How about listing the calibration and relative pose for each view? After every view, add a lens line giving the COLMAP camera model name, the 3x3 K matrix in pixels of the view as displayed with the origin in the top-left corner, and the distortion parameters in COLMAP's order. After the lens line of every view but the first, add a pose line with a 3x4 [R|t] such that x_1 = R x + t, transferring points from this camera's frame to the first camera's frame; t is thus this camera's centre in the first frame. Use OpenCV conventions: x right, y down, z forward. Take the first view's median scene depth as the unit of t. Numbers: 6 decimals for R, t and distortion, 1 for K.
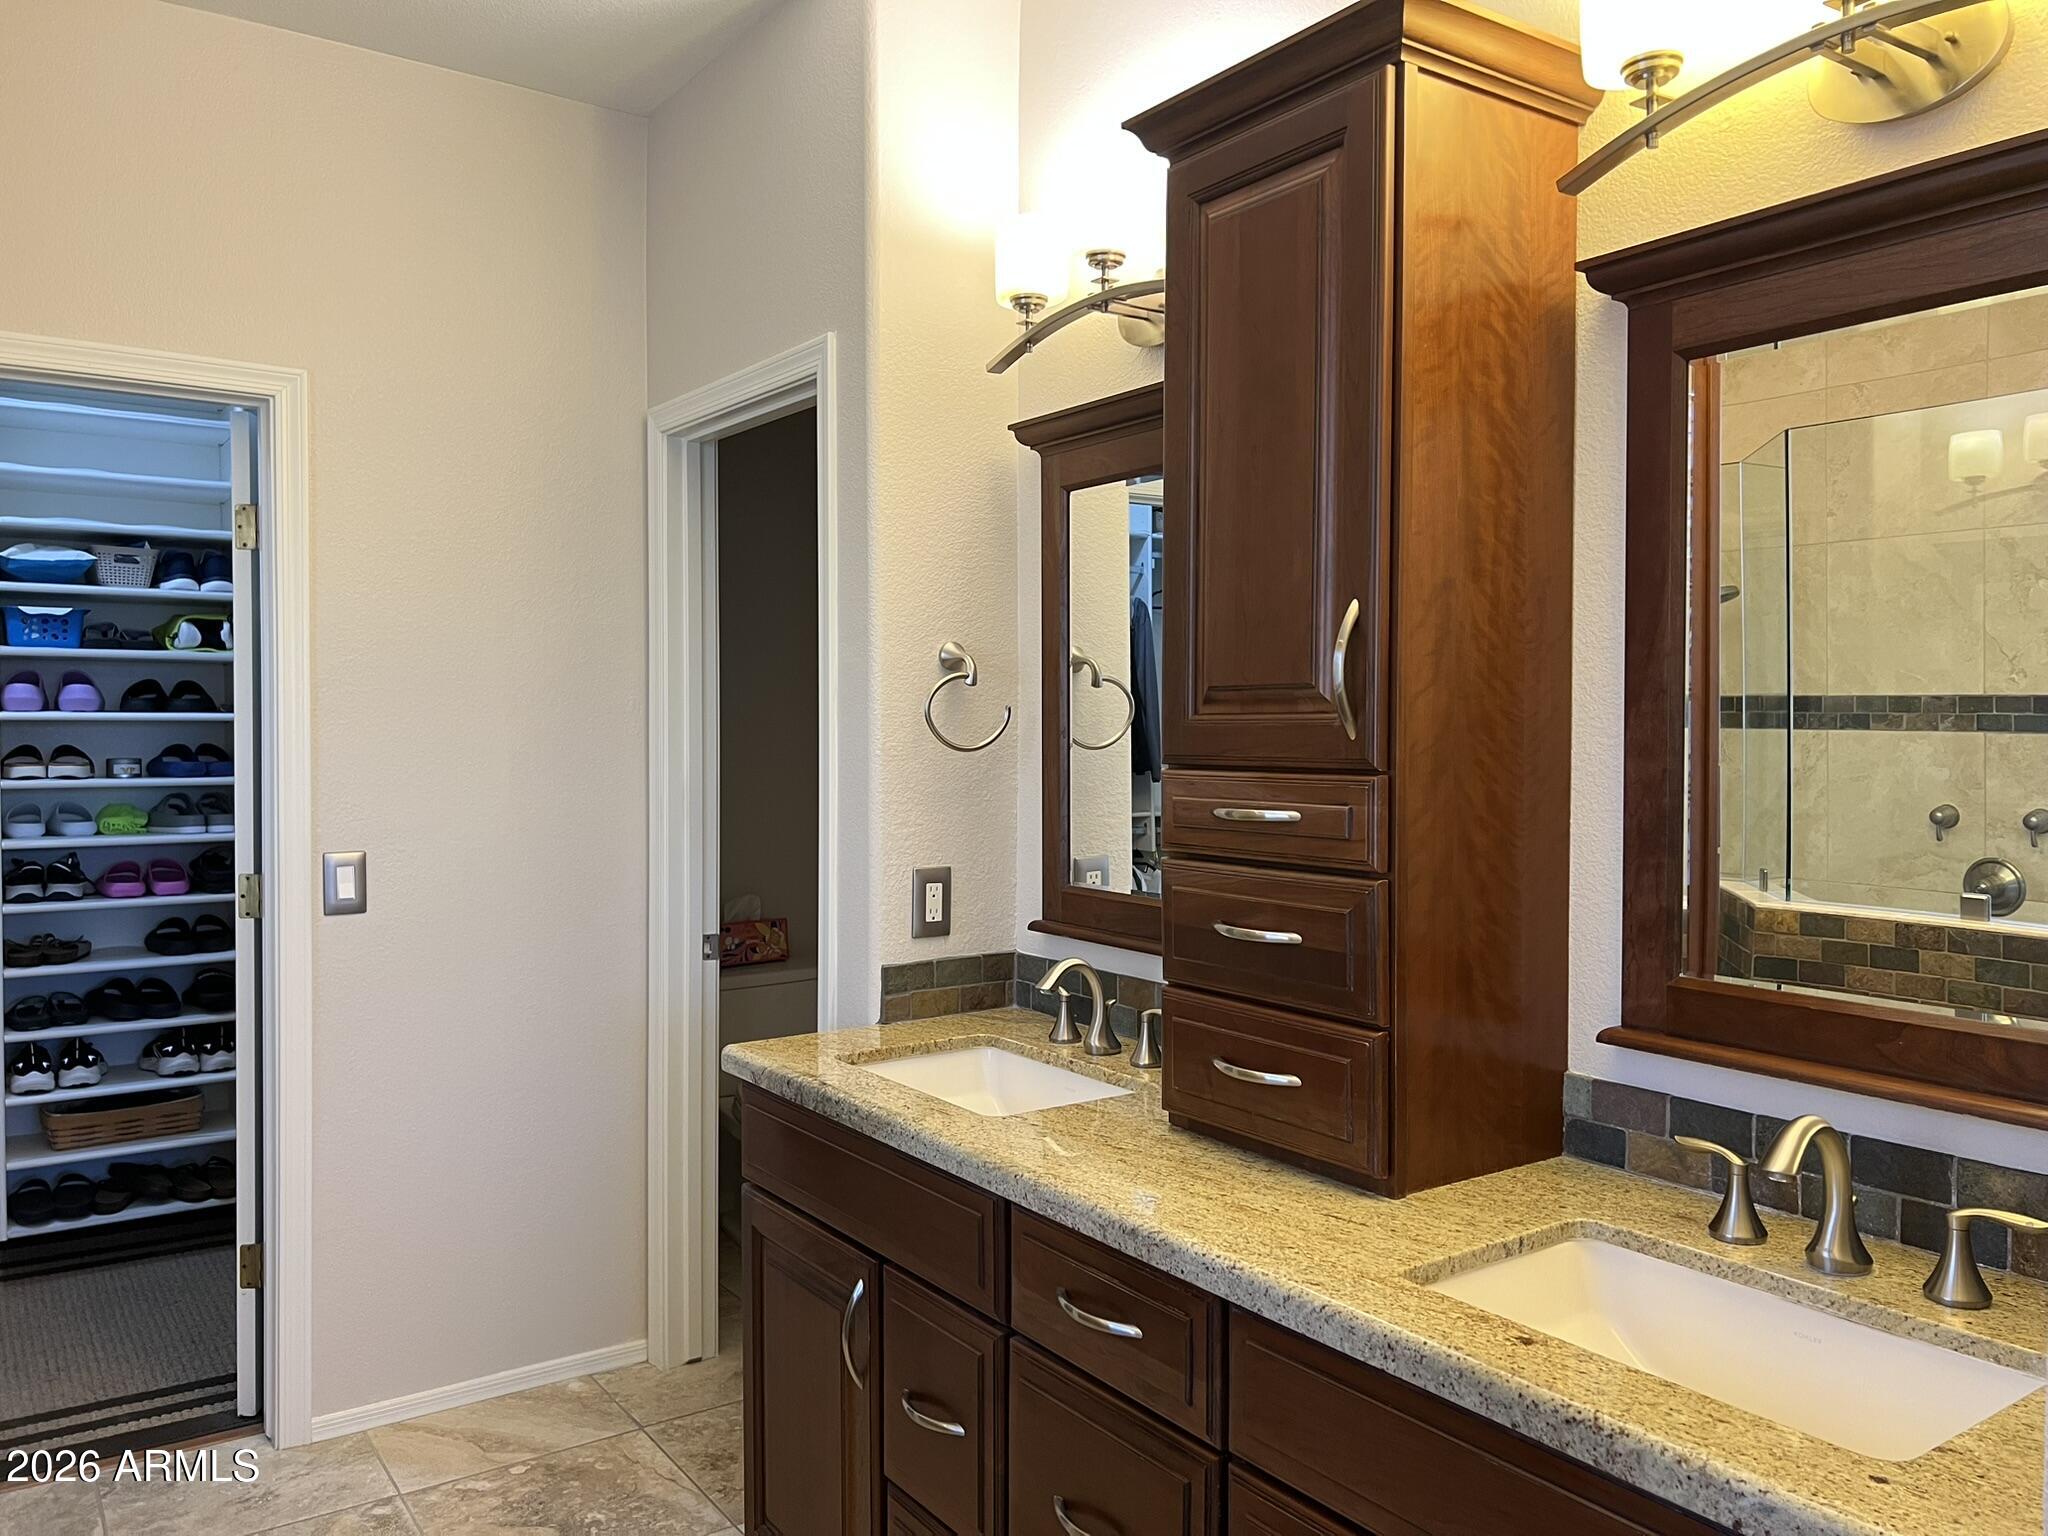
lens RADIAL K [[1543.0, 0, 1026.9], [0, 1543.0, 762.4], [0, 0, 1]] dist [0.048390, -0.058852]
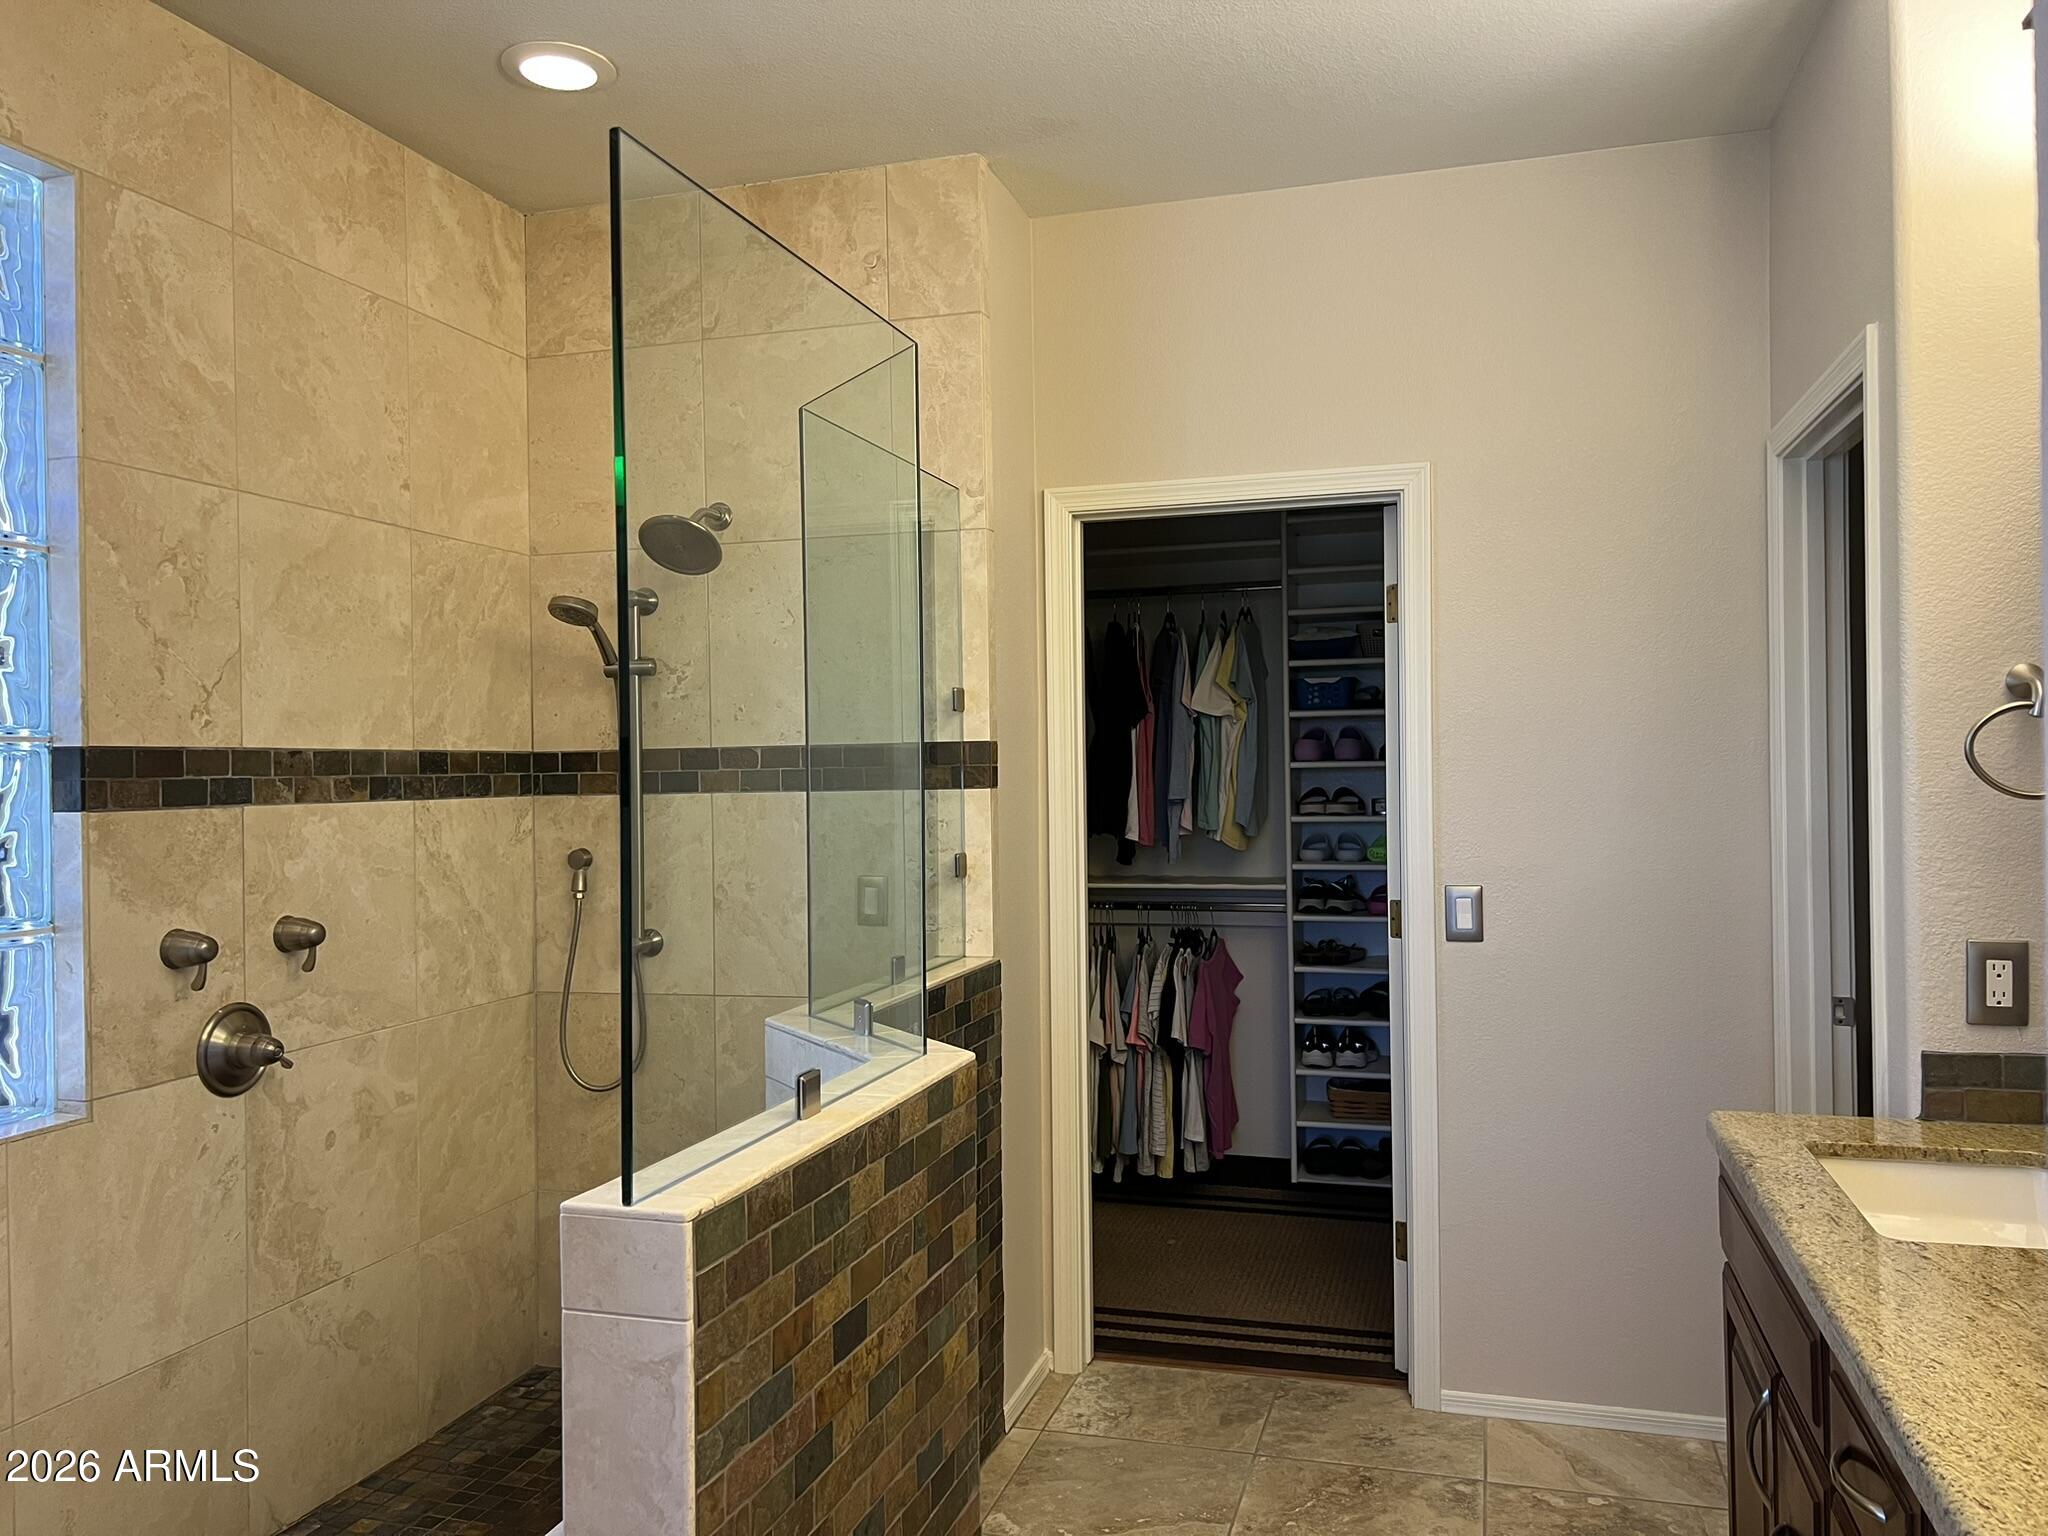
lens RADIAL K [[1543.0, 0, 1021.7], [0, 1543.0, 762.8], [0, 0, 1]] dist [0.048390, -0.058852]
pose [[0.614539, -0.012988, -0.788780, 0.248497], [-0.002437, 0.999828, -0.018362, -0.009505], [0.788883, 0.013206, 0.614402, 0.068556]]
